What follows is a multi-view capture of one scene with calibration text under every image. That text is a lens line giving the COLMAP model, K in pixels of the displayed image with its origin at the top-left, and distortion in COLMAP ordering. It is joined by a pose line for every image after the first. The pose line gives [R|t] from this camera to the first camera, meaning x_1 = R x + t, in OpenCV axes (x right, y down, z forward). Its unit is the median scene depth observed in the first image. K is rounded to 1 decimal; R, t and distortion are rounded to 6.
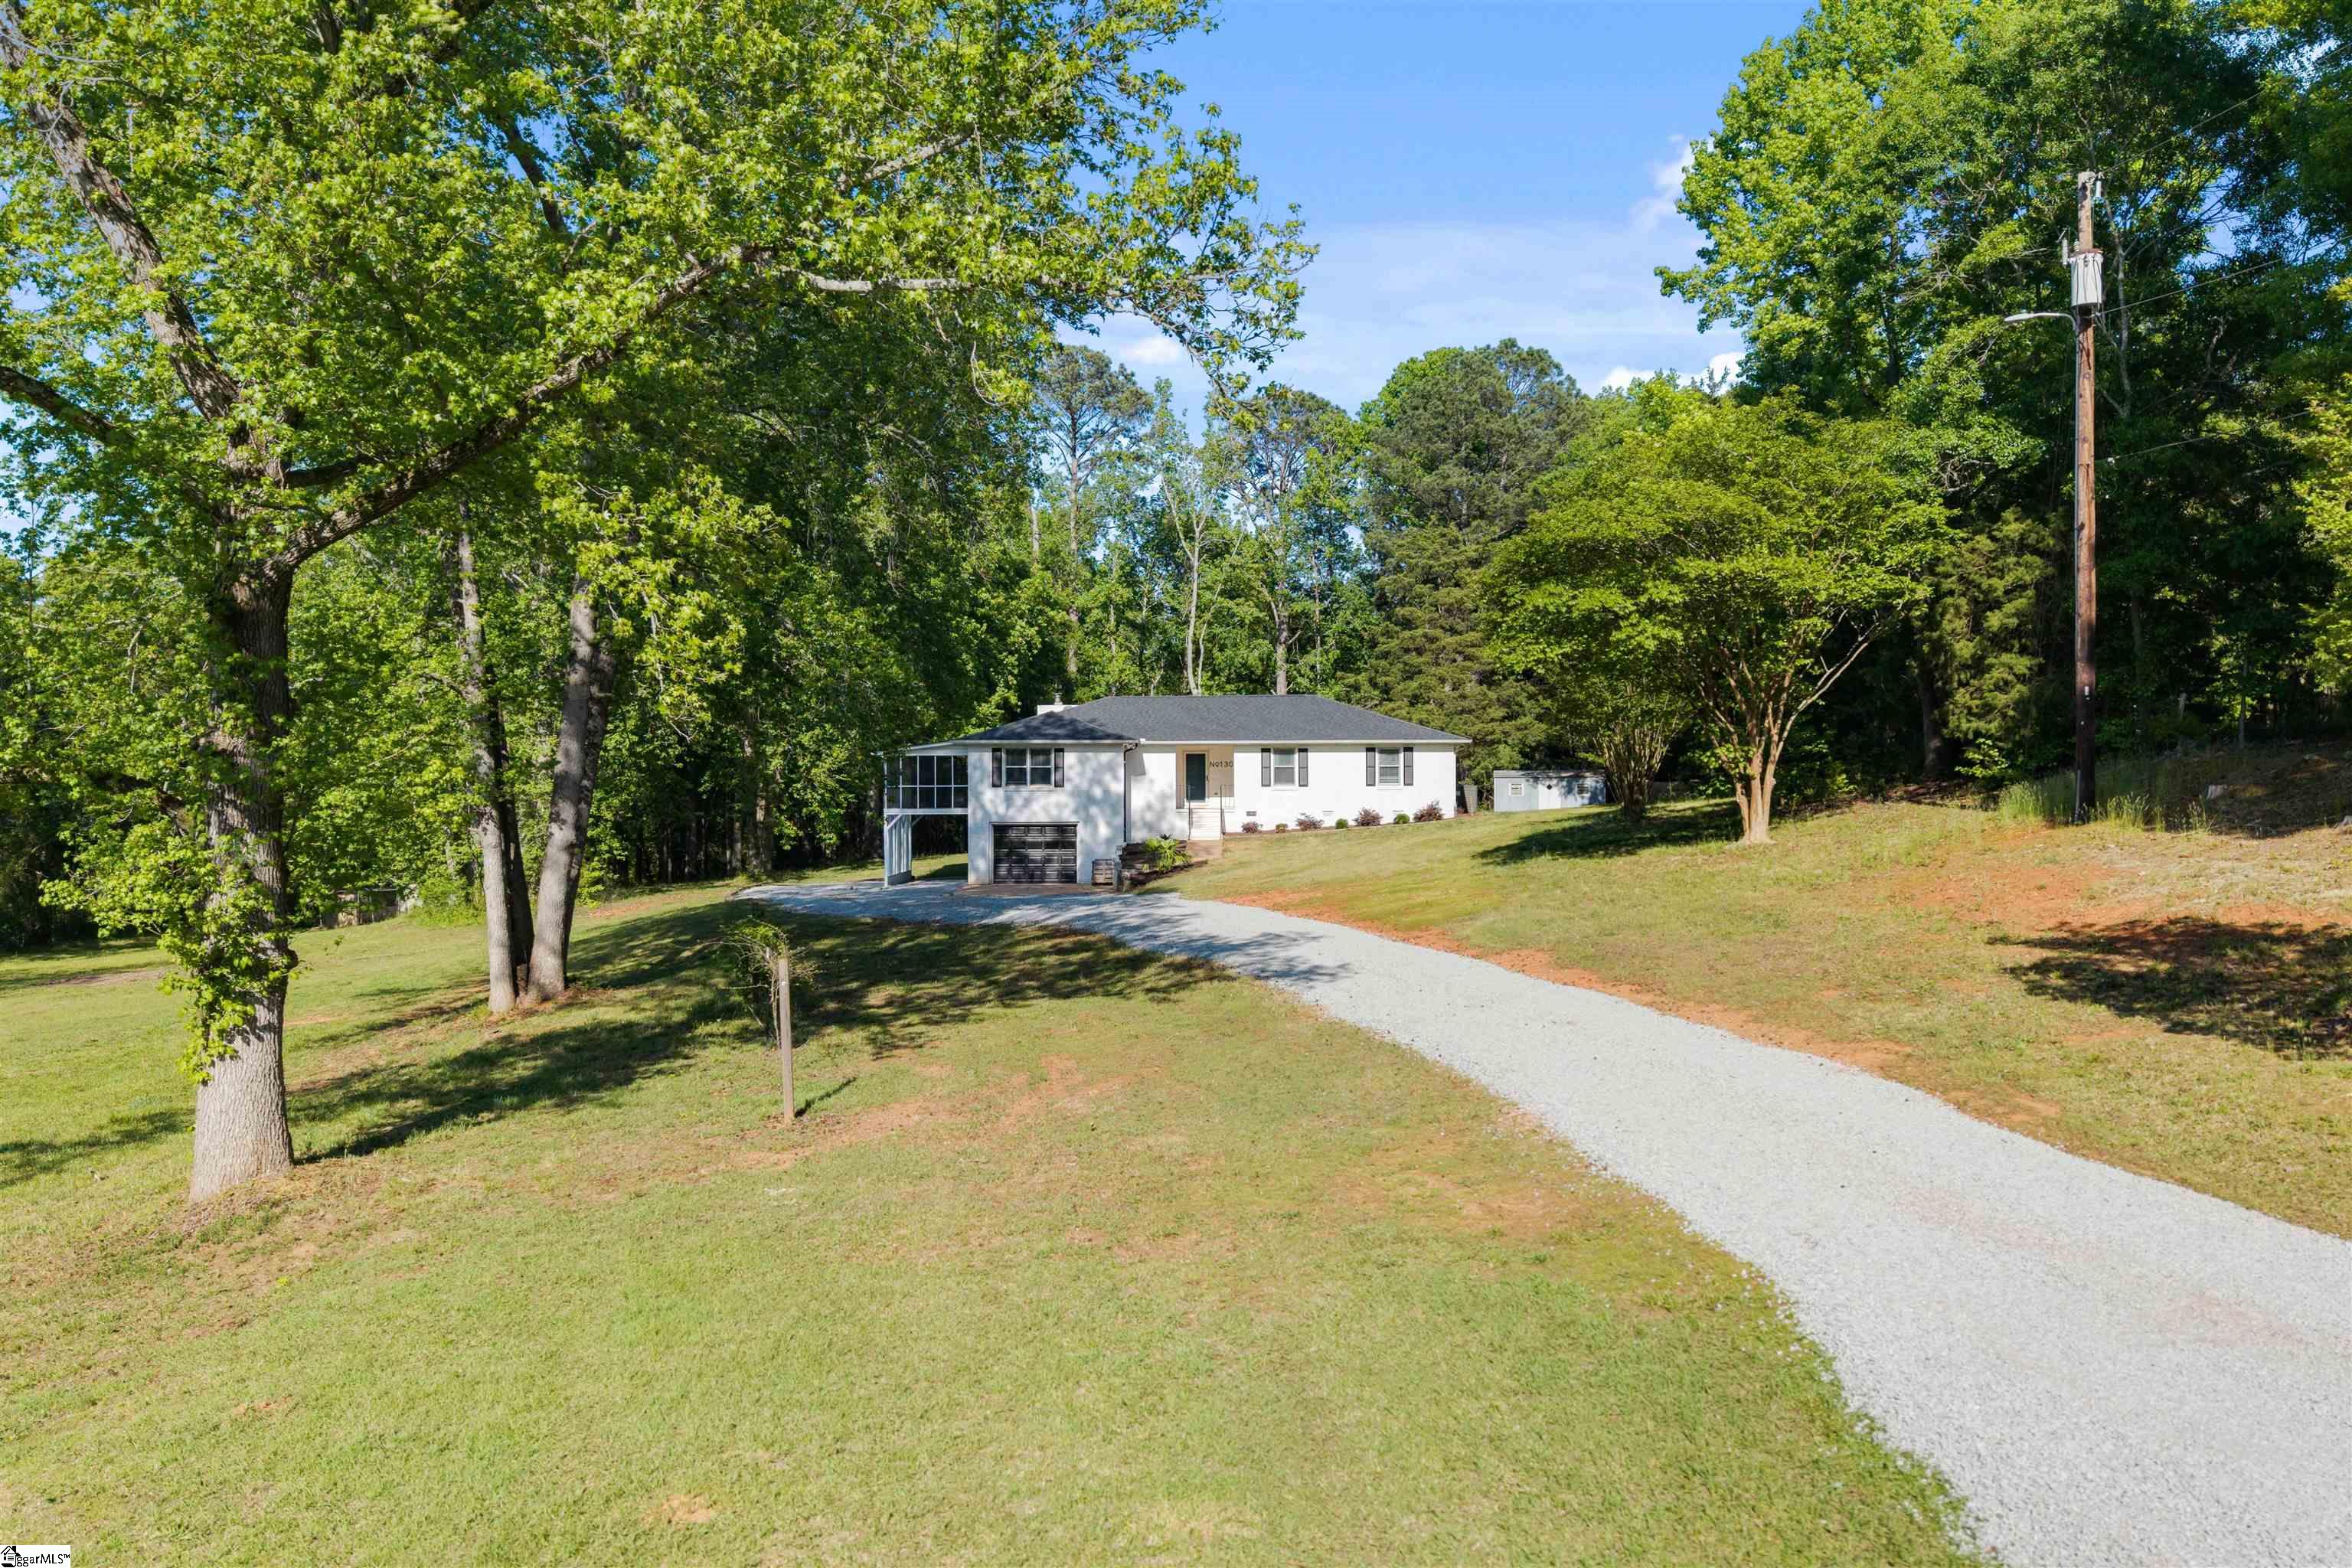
lens RADIAL K [[1888.8, 0, 1176.0], [0, 1888.8, 784.0], [0, 0, 1]] dist [-0.054031, 0.000120]
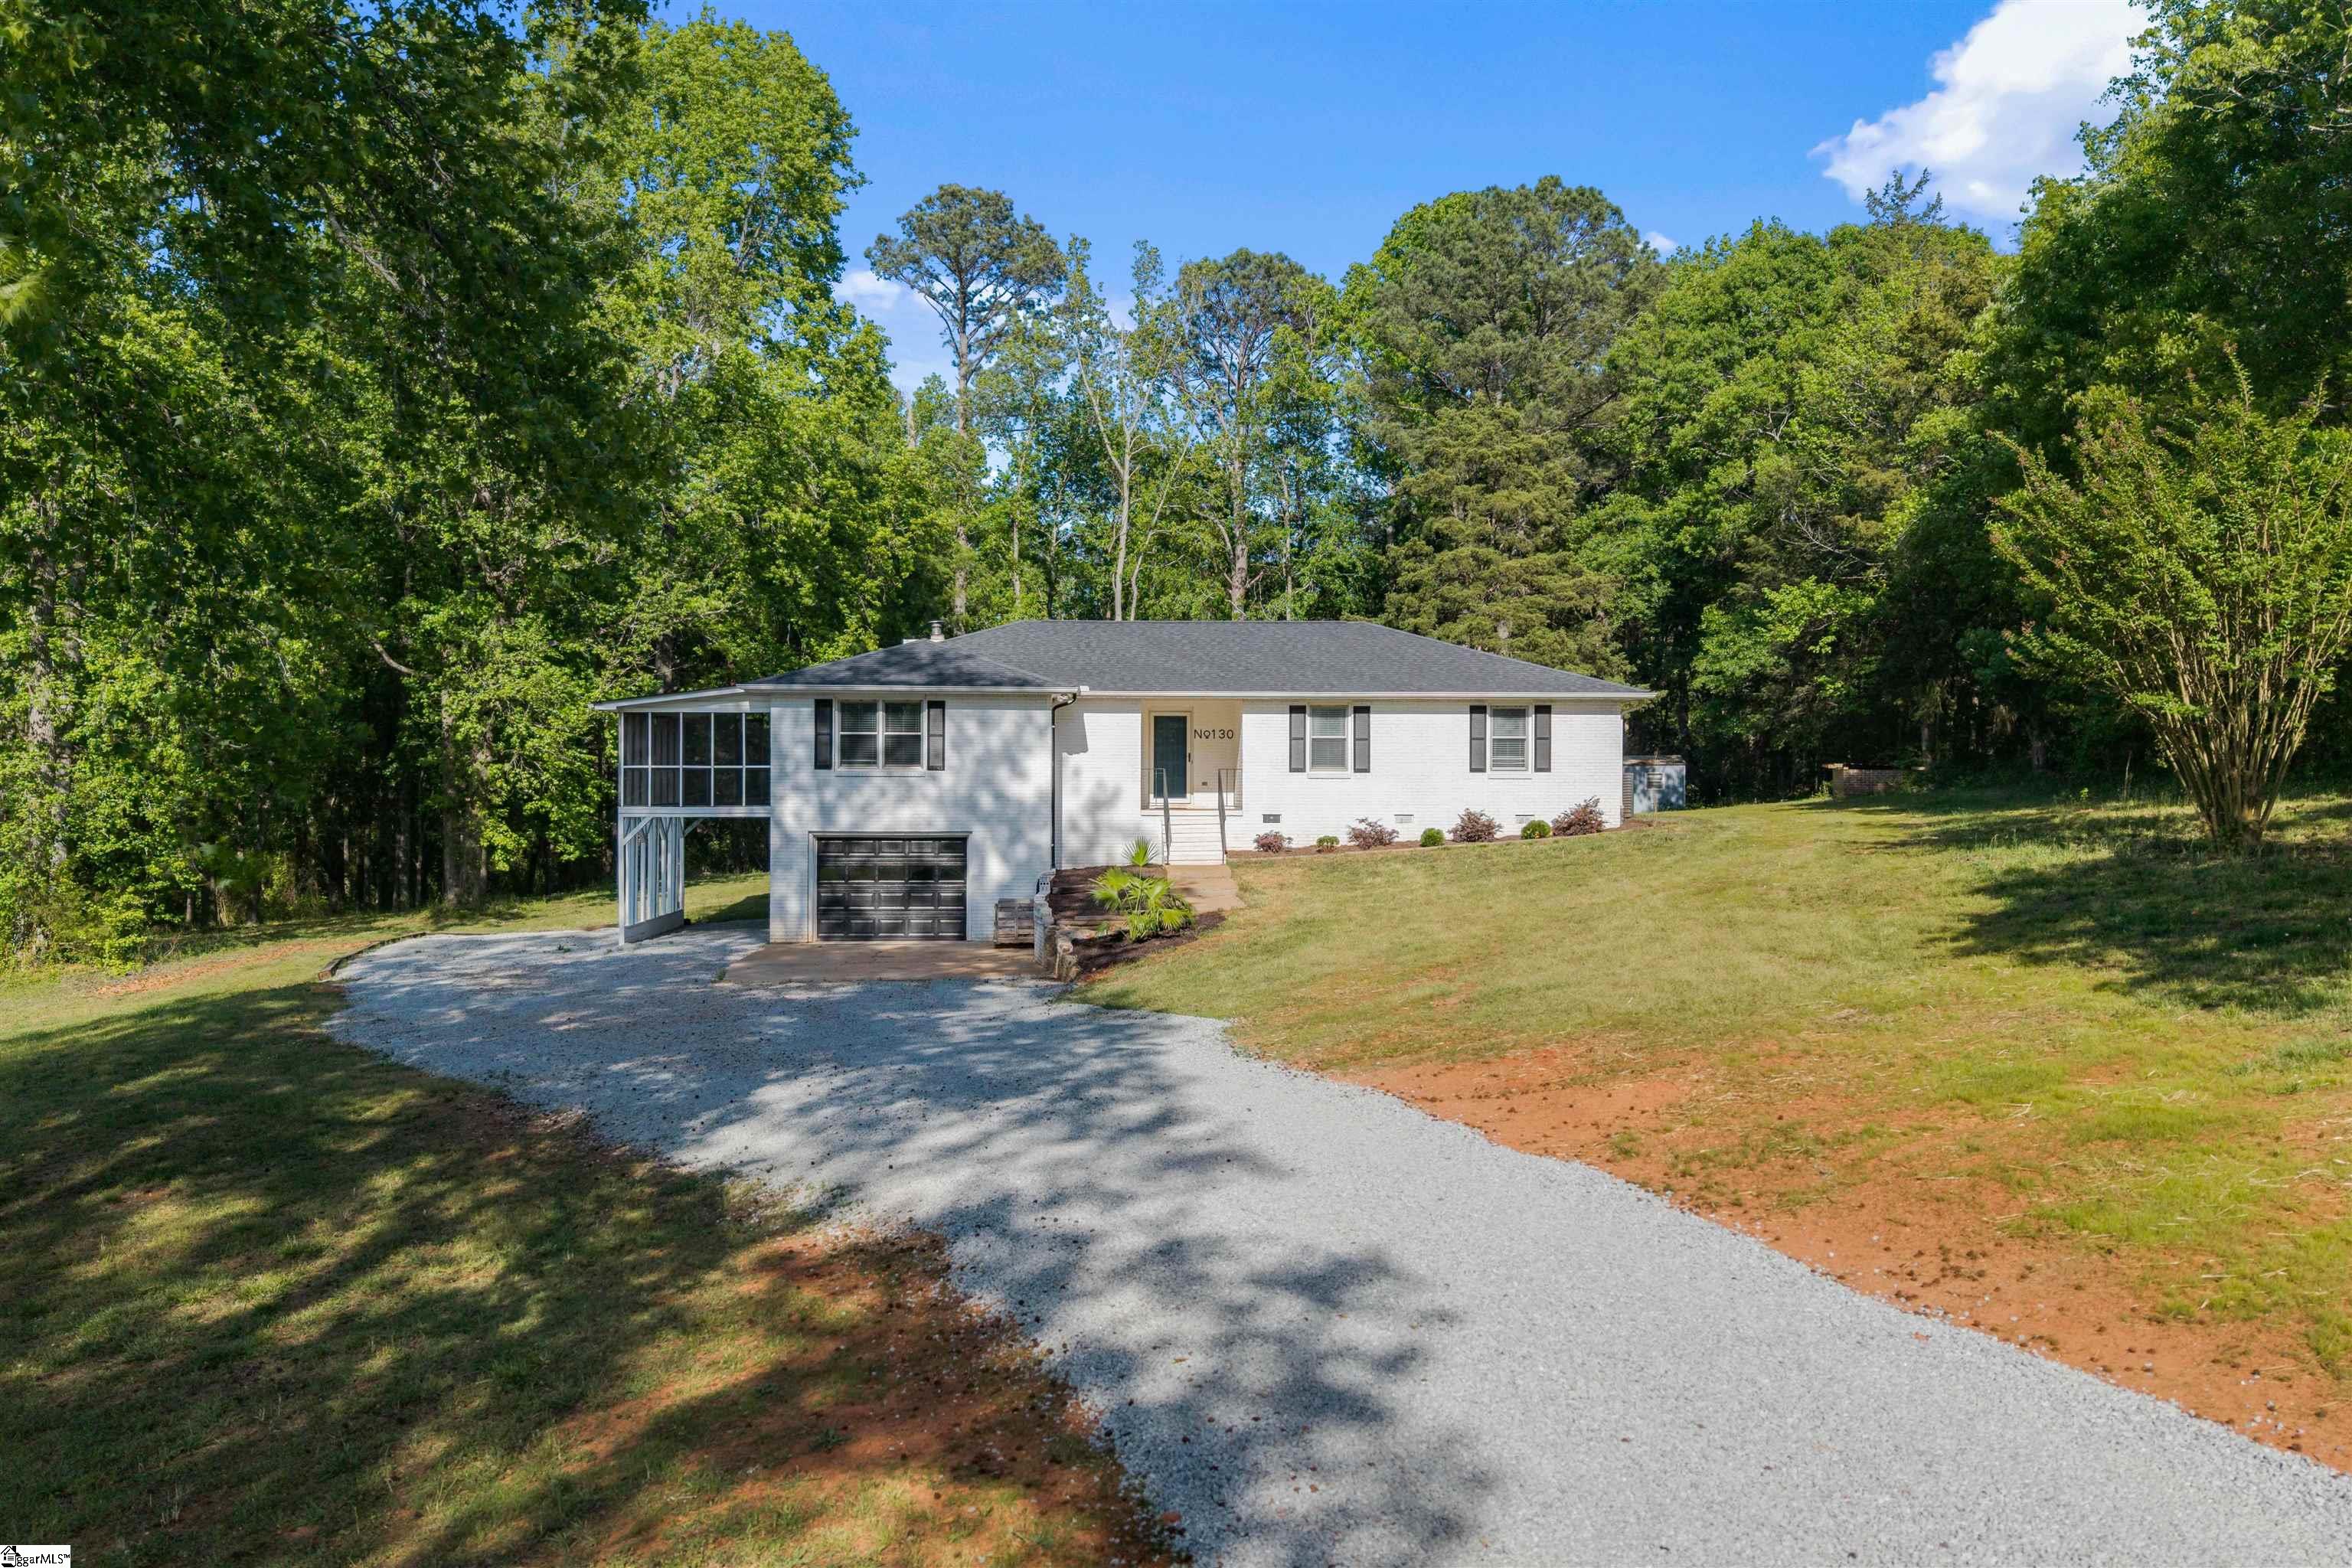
lens RADIAL K [[1855.9, 0, 1176.0], [0, 1855.9, 784.0], [0, 0, 1]] dist [0.024317, -0.002738]
pose [[0.998062, 0.006005, 0.061934, -0.024392], [-0.006259, 0.999973, 0.003911, 0.003027], [-0.061909, -0.004291, 0.998073, 0.436439]]
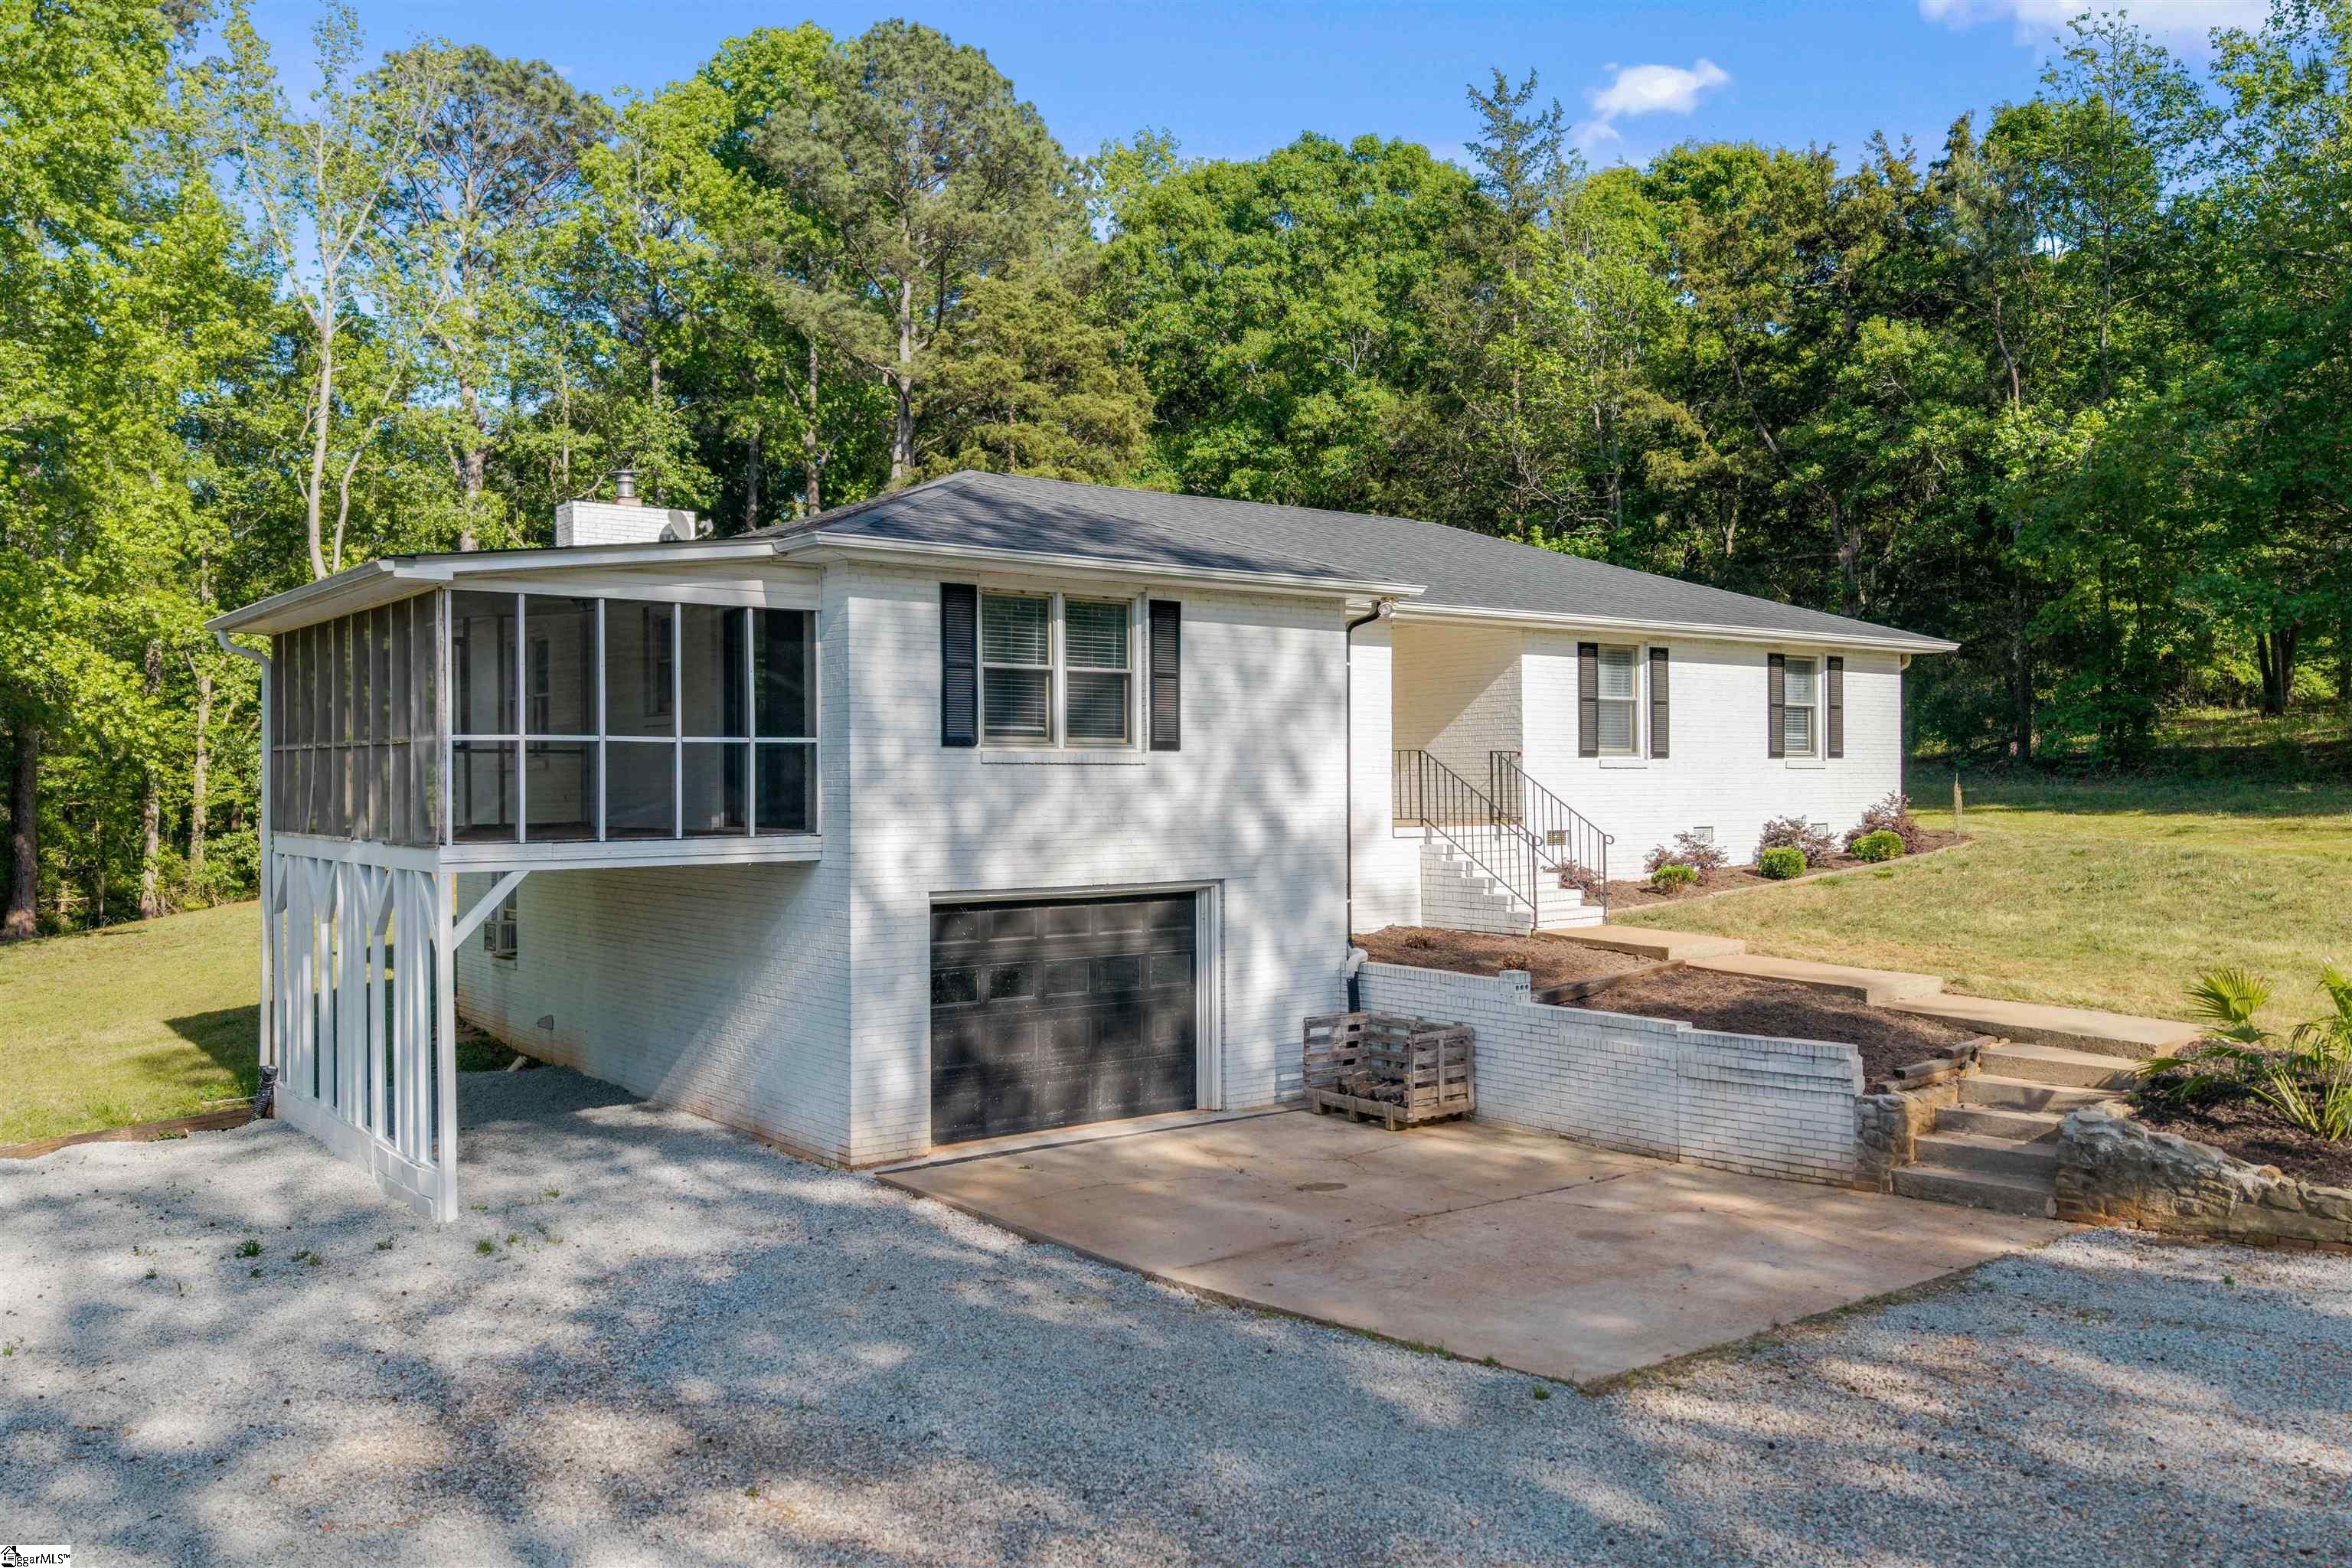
lens RADIAL K [[1715.2, 0, 1176.0], [0, 1715.2, 784.0], [0, 0, 1]] dist [0.045651, -0.000182]
pose [[0.798768, -0.002129, 0.601635, -0.198400], [-0.013054, 0.999697, 0.020869, 0.000814], [-0.601498, -0.024523, 0.798498, 0.795697]]
